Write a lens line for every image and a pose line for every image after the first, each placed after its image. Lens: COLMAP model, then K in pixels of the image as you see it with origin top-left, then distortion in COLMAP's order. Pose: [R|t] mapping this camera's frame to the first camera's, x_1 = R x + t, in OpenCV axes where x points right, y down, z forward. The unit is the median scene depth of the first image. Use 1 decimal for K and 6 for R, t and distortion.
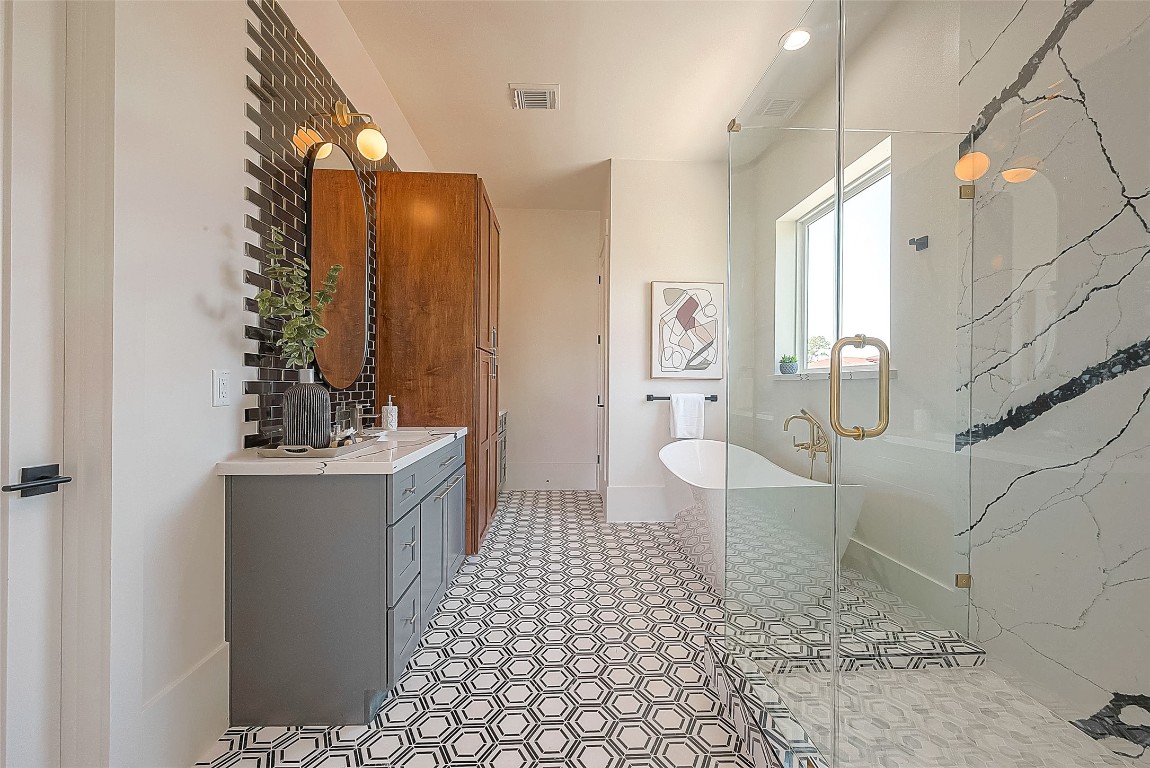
lens RADIAL K [[453.4, 0, 577.0], [0, 453.4, 385.1], [0, 0, 1]] dist [0.000155, 0.000246]
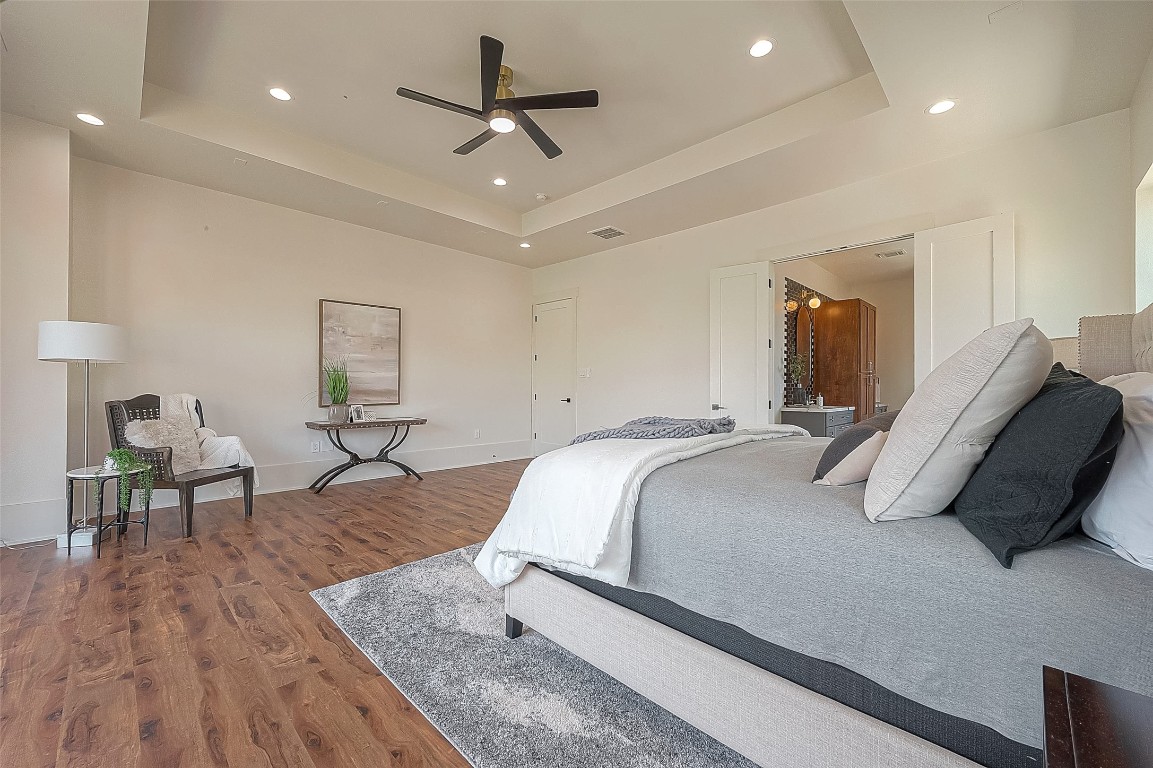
lens RADIAL K [[454.6, 0, 578.5], [0, 454.6, 385.1], [0, 0, 1]] dist [0.000155, 0.000246]
pose [[0.680022, -0.003177, -0.733185, 0.513713], [-0.003926, 0.999960, -0.007974, 0.005686], [0.733182, 0.008301, 0.679982, -1.654770]]
